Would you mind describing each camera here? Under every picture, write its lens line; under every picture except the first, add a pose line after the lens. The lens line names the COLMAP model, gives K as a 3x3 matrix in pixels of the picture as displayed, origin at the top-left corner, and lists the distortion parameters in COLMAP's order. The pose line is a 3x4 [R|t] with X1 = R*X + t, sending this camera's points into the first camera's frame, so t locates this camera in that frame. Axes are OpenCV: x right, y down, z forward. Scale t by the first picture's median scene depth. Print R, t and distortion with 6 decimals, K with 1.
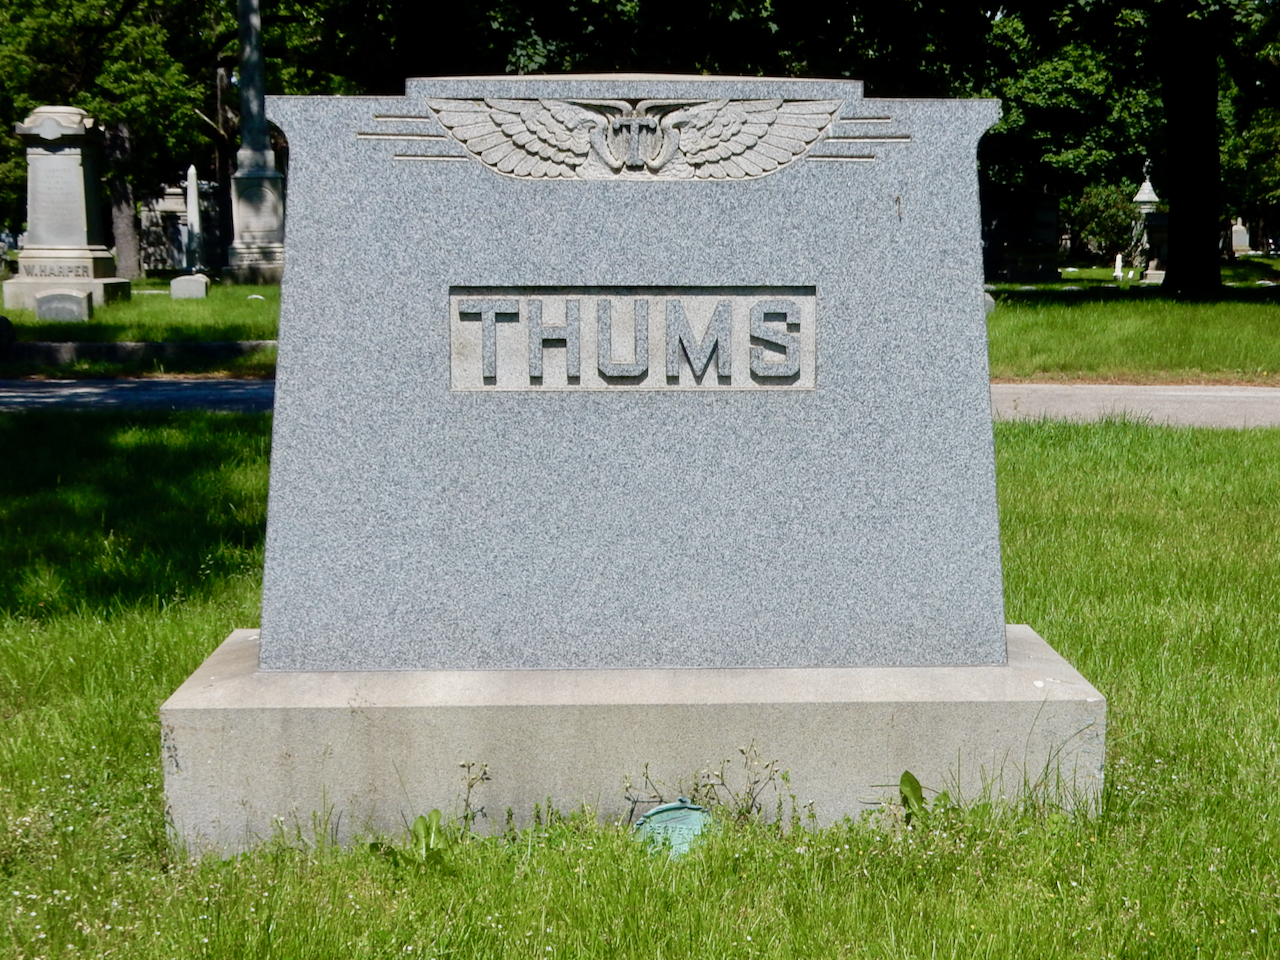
lens RADIAL K [[1576.5, 0, 638.7], [0, 1576.5, 481.4], [0, 0, 1]] dist [-0.021330, 0.000000]
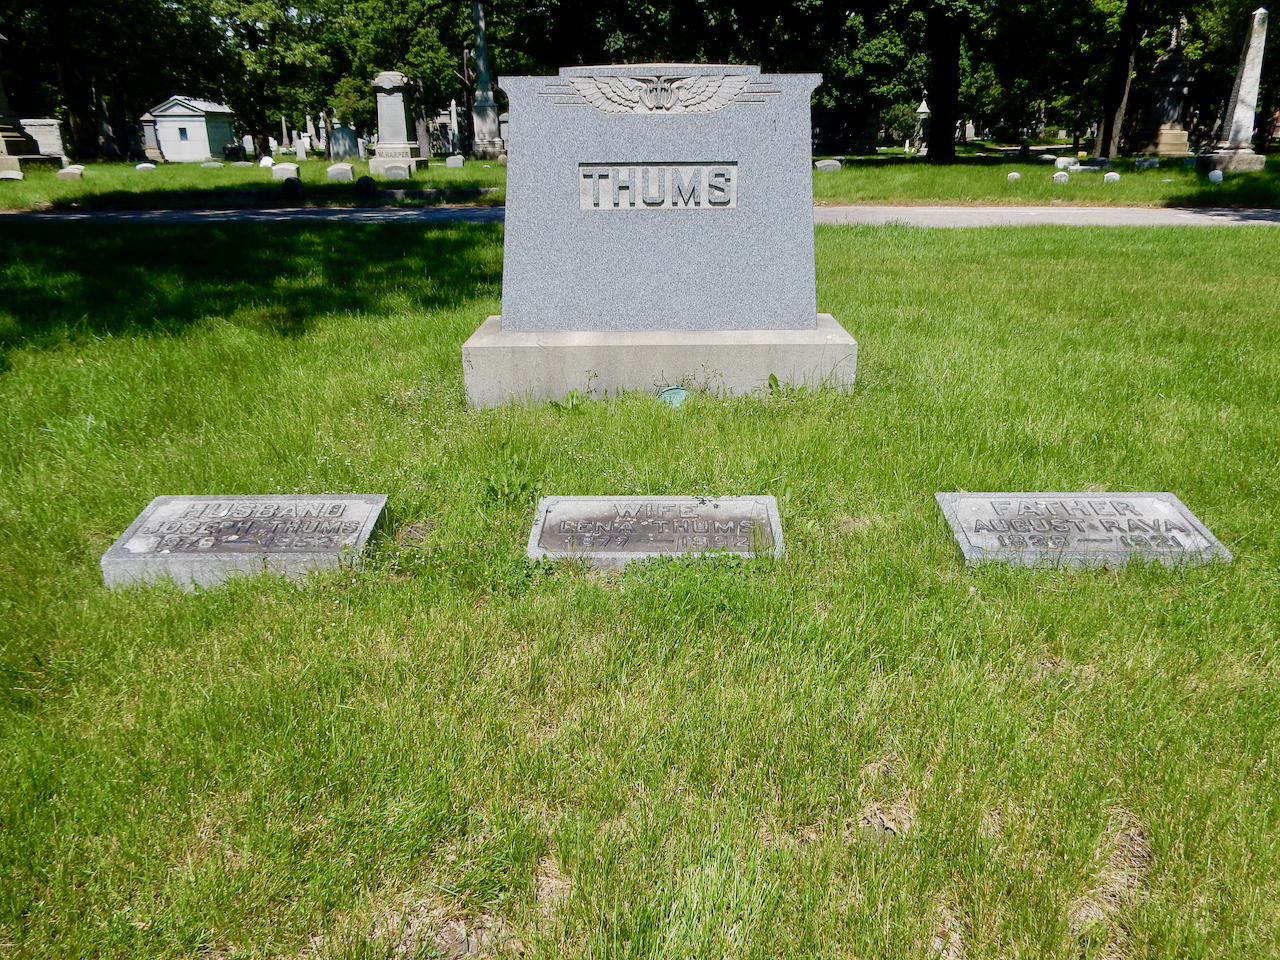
lens RADIAL K [[934.6, 0, 621.0], [0, 934.6, 474.7], [0, 0, 1]] dist [-0.020603, 0.008976]
pose [[0.997140, 0.014066, -0.074251, 0.048647], [0.001859, 0.977663, 0.210170, 0.035141], [0.075548, -0.209707, 0.974841, -0.416219]]
